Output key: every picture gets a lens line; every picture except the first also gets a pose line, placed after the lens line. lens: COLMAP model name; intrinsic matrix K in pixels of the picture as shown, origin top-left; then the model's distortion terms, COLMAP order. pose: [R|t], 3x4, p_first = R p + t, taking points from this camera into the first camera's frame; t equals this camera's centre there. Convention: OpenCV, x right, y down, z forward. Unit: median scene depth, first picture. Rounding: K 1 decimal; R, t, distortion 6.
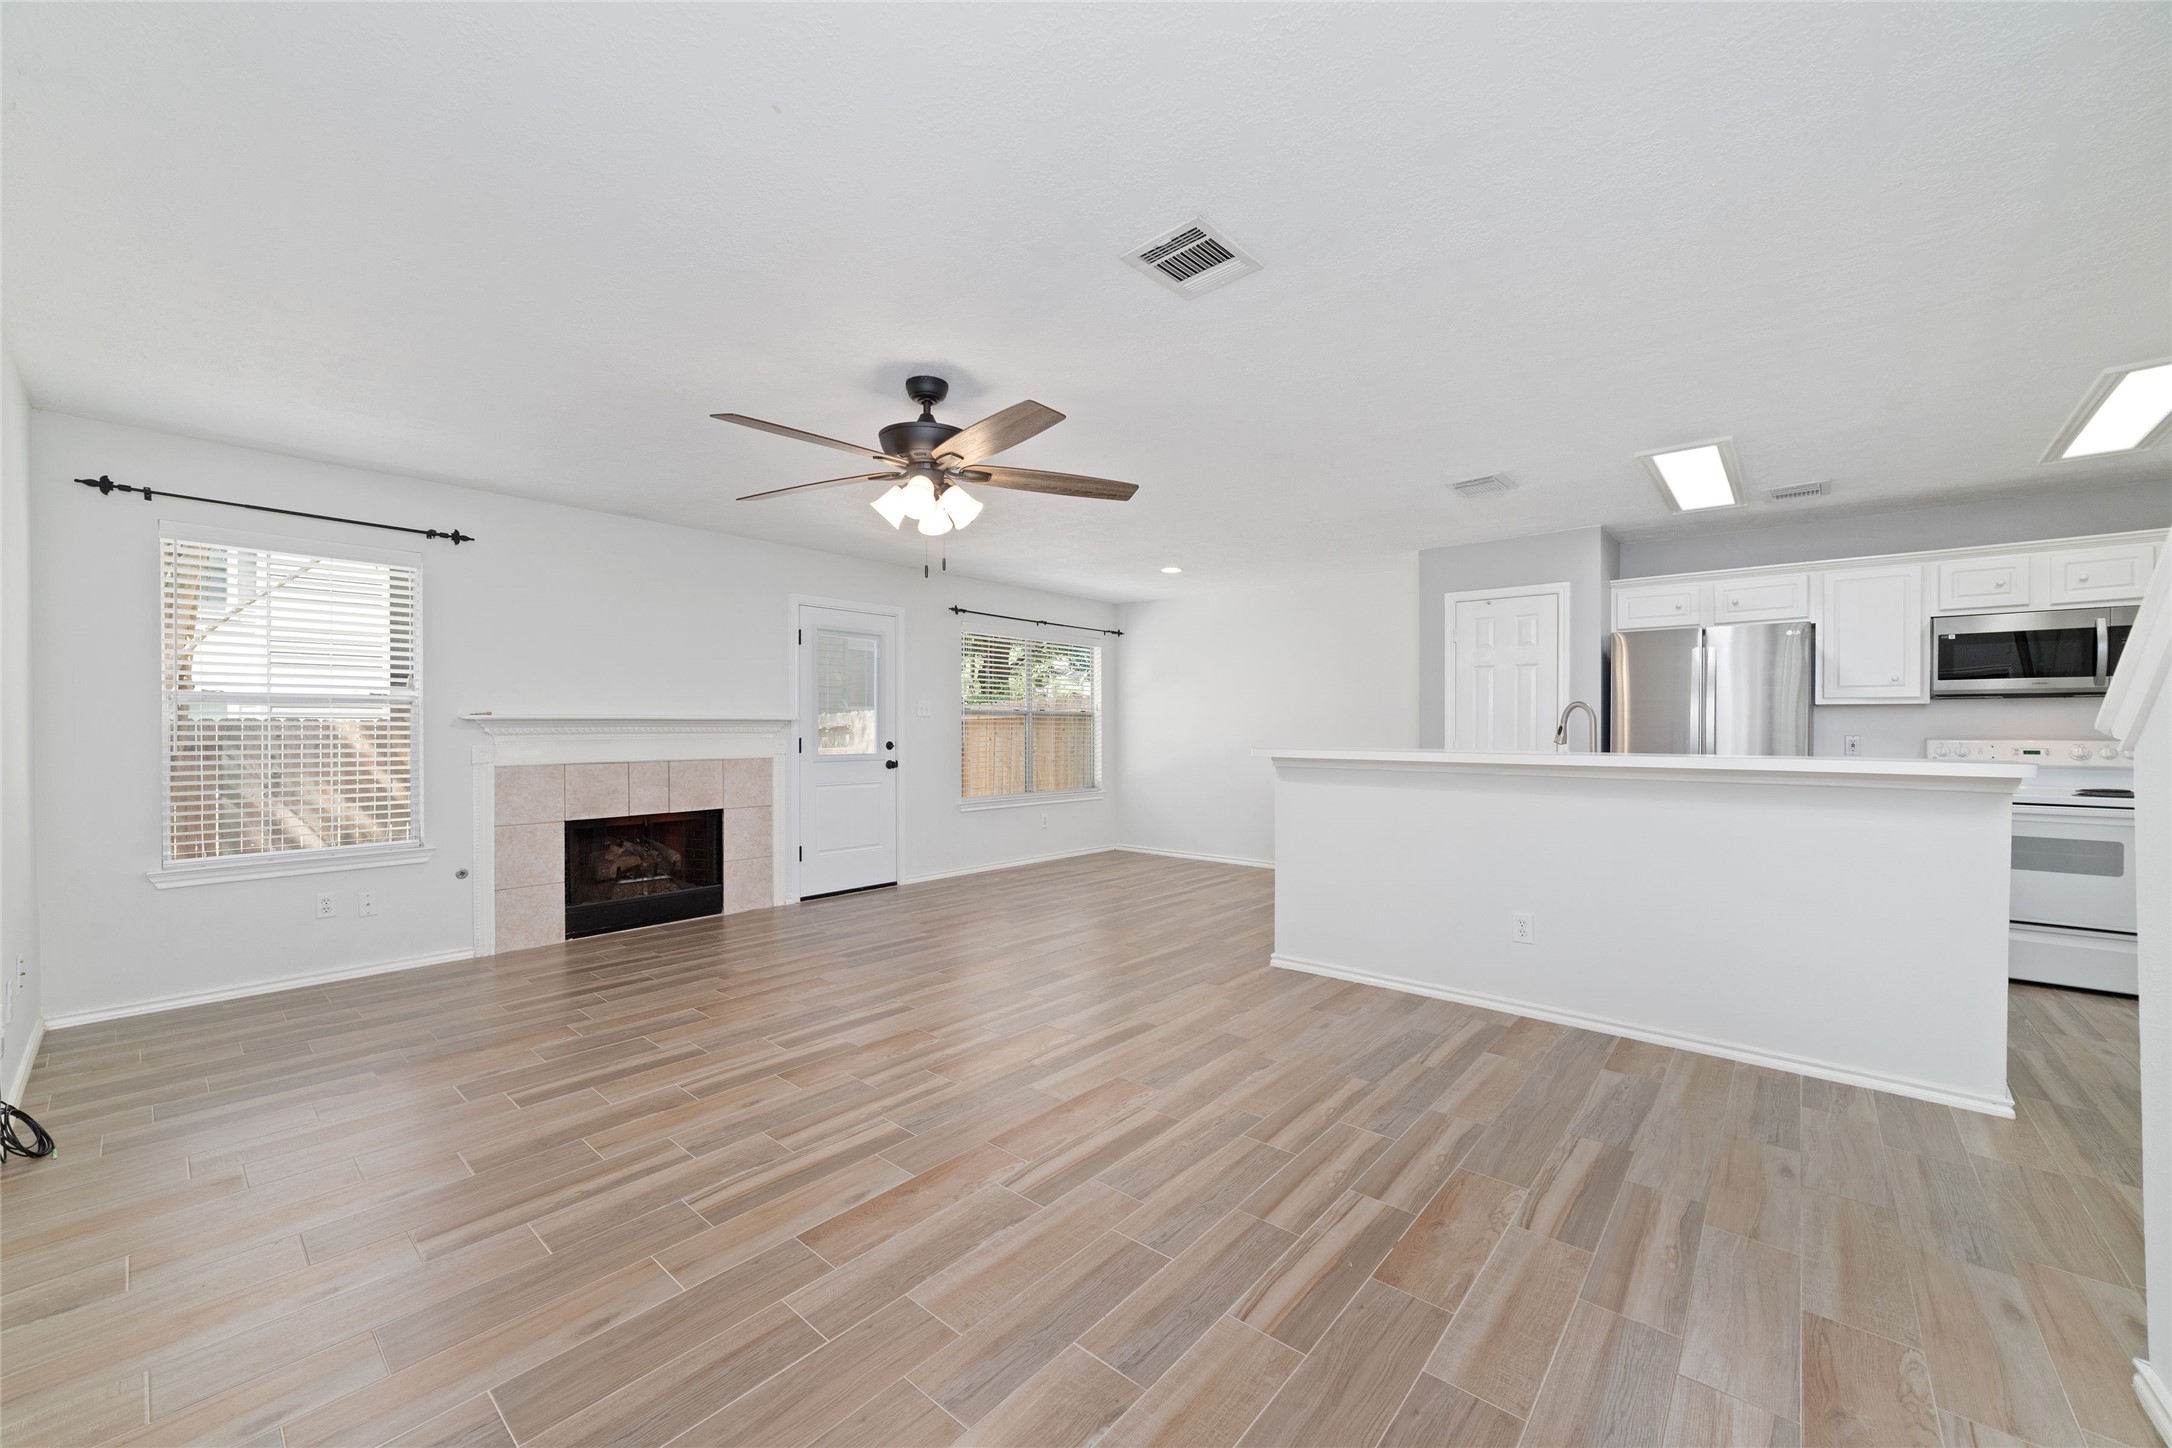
lens RADIAL K [[837.7, 0, 1085.2], [0, 837.7, 730.0], [0, 0, 1]] dist [-0.017903, 0.006119]
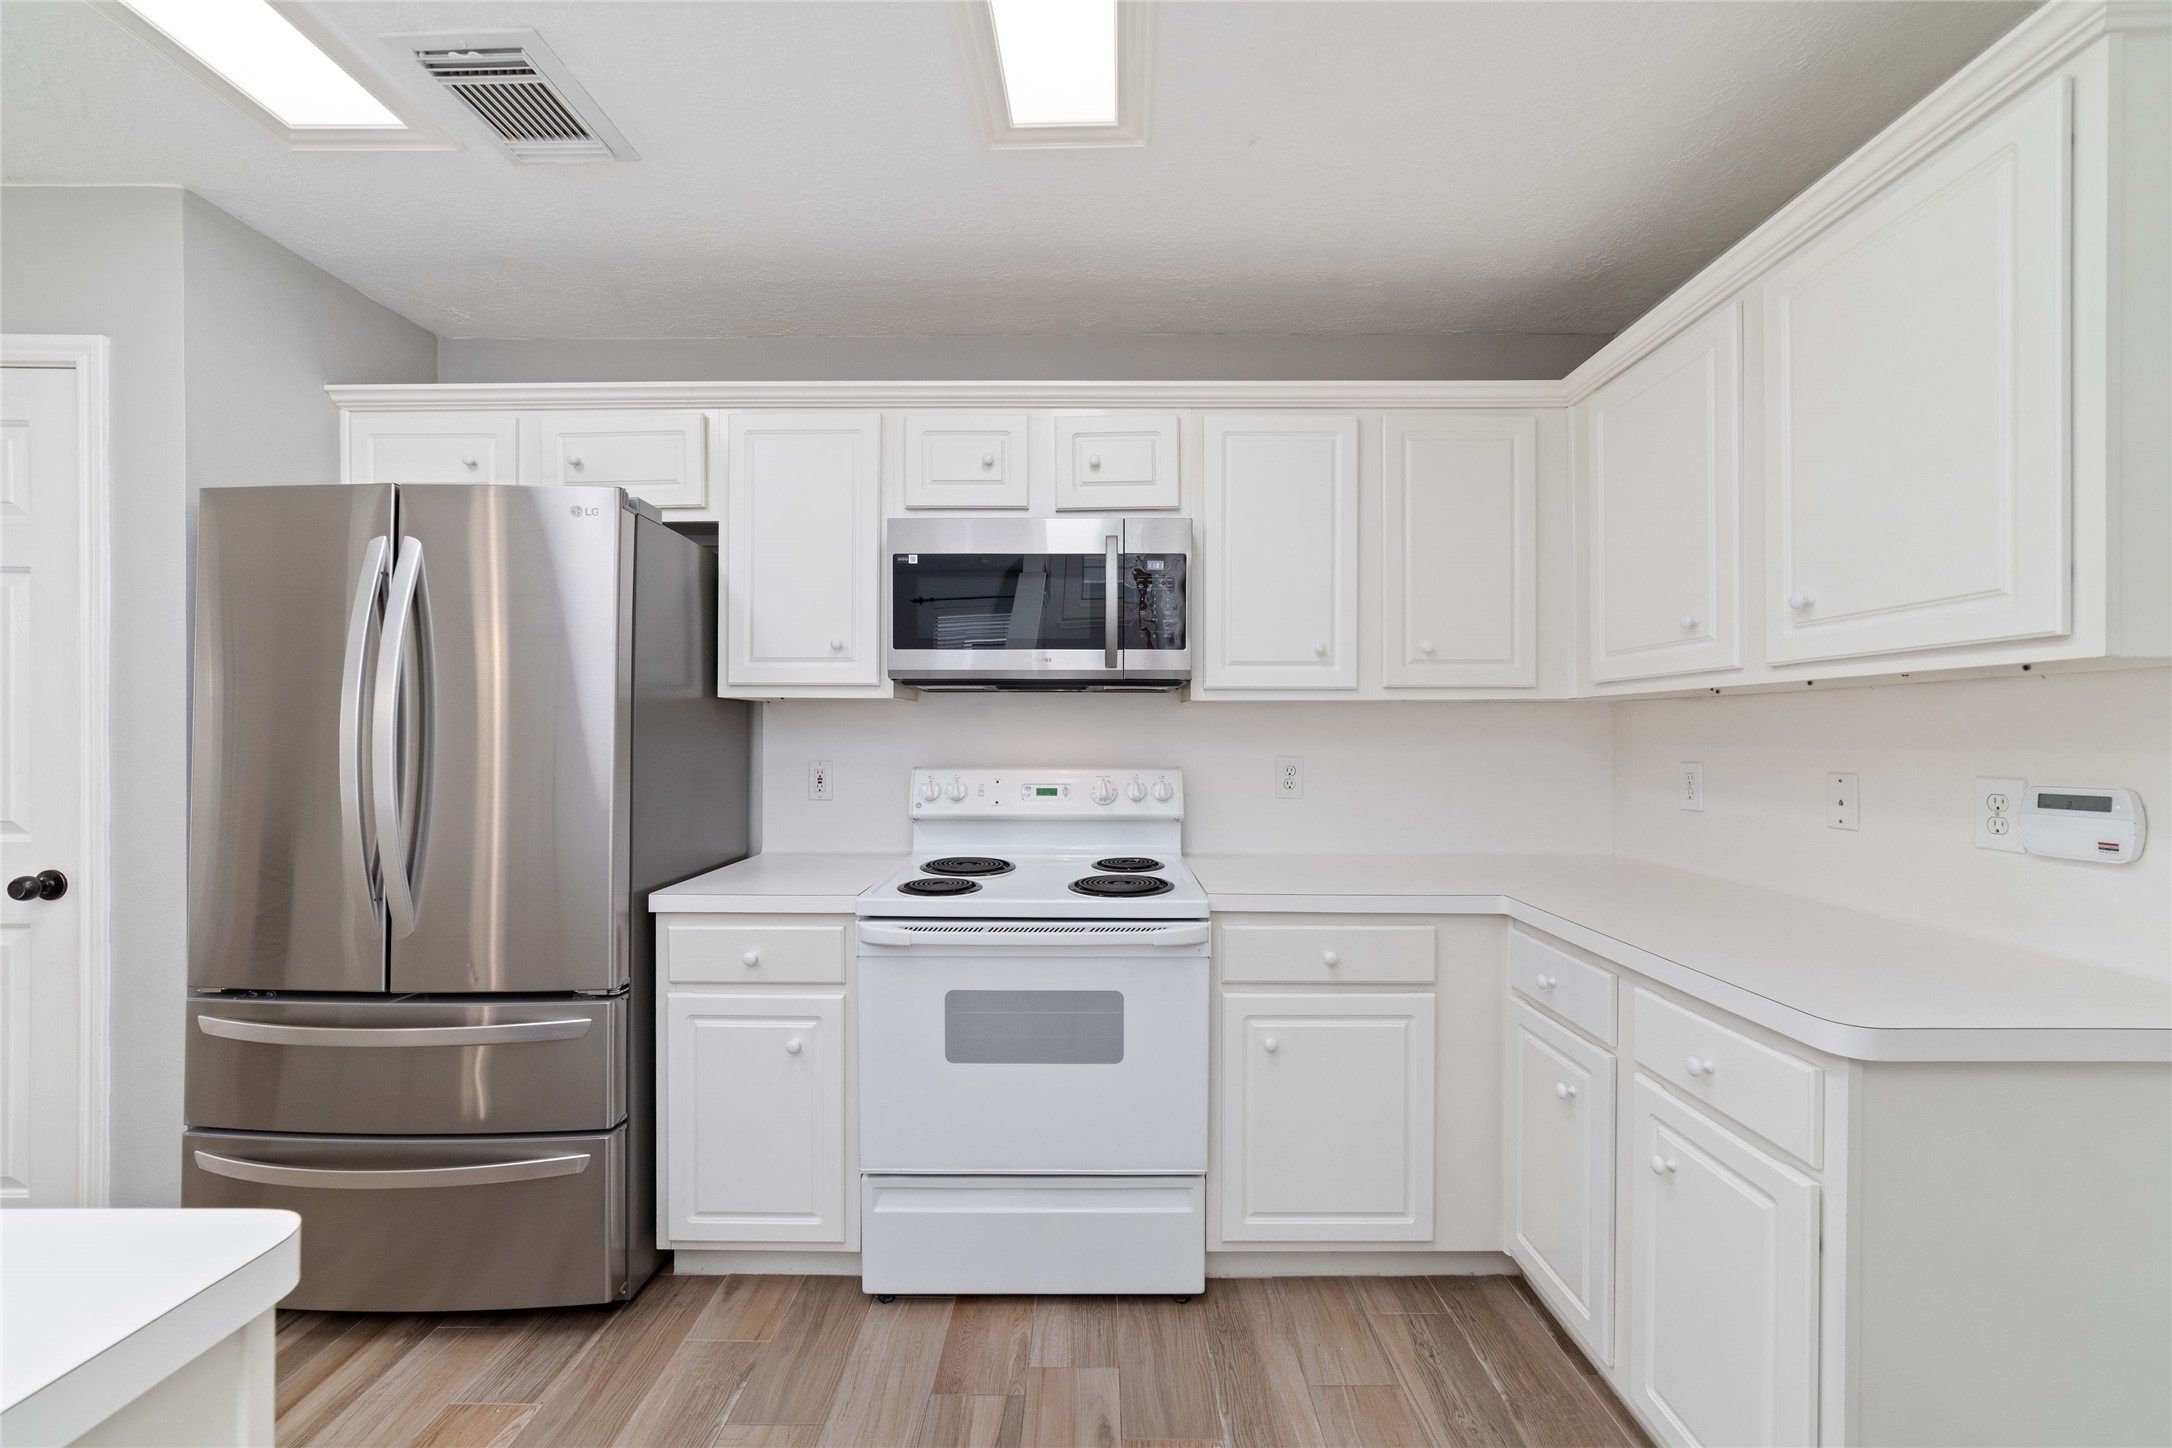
lens RADIAL K [[837.7, 0, 1092.3], [0, 837.7, 736.1], [0, 0, 1]] dist [-0.017903, 0.006119]
pose [[0.762555, -0.003905, 0.646911, 0.899960], [0.002257, 0.999992, 0.003377, -0.012368], [-0.646919, -0.001115, 0.762558, 0.621081]]
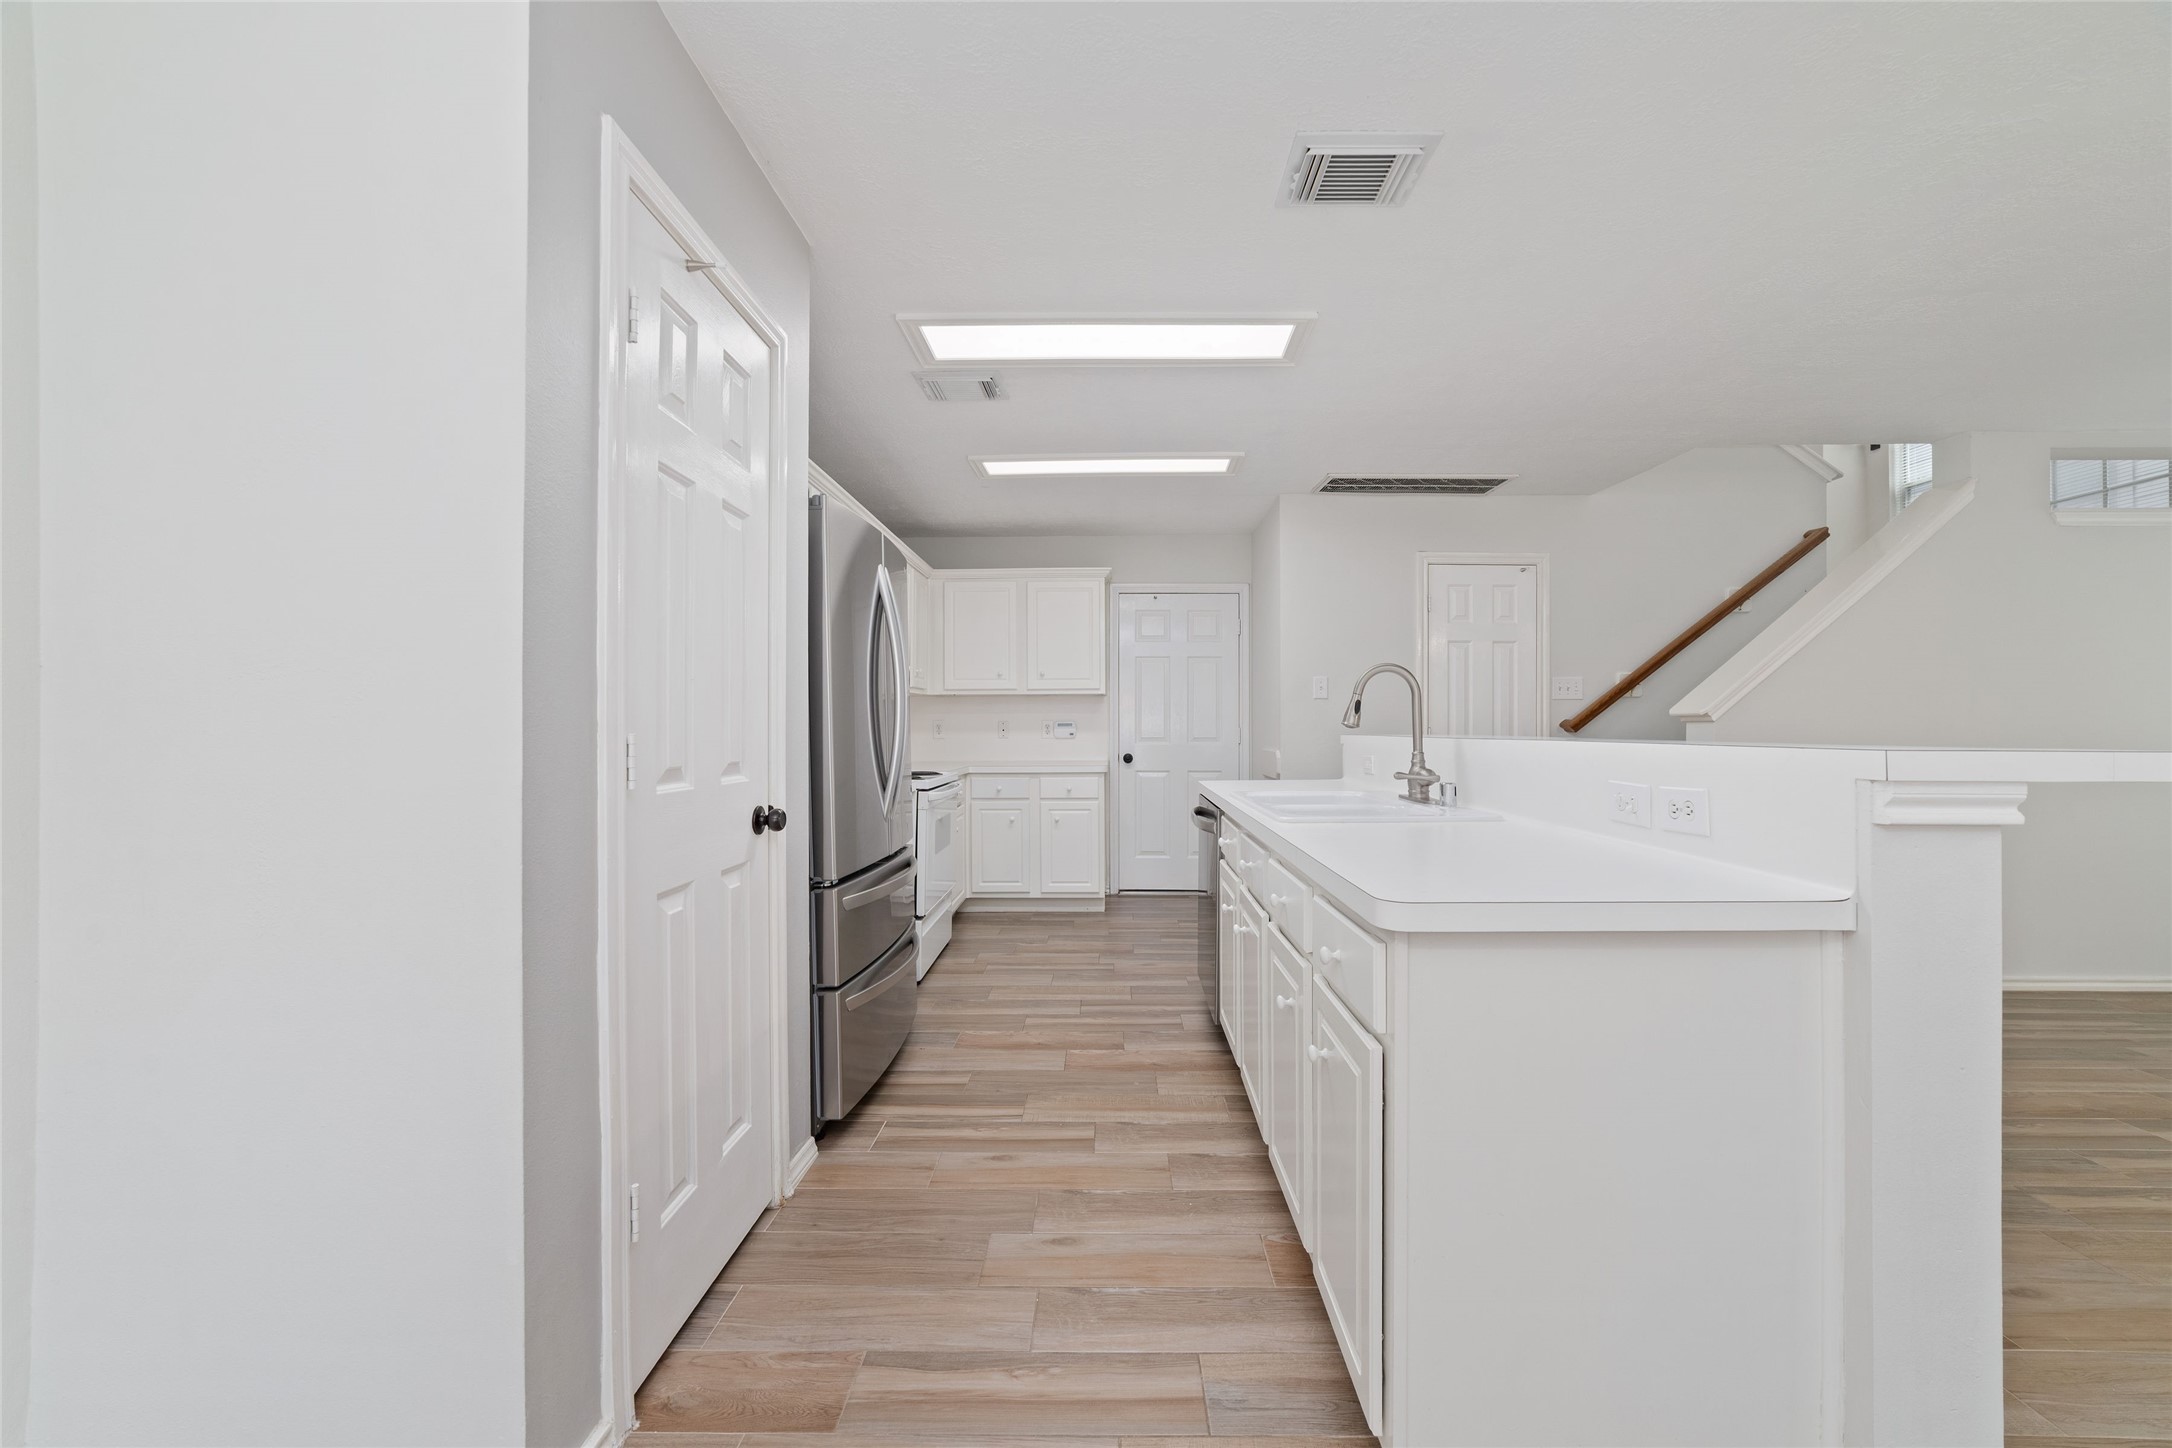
lens RADIAL K [[837.7, 0, 1113.0], [0, 837.7, 706.8], [0, 0, 1]] dist [-0.017903, 0.006119]
pose [[-0.652511, 0.016560, 0.757598, 0.237009], [0.000594, 0.999772, -0.021342, 0.016321], [-0.757779, -0.013476, -0.652372, 1.526432]]
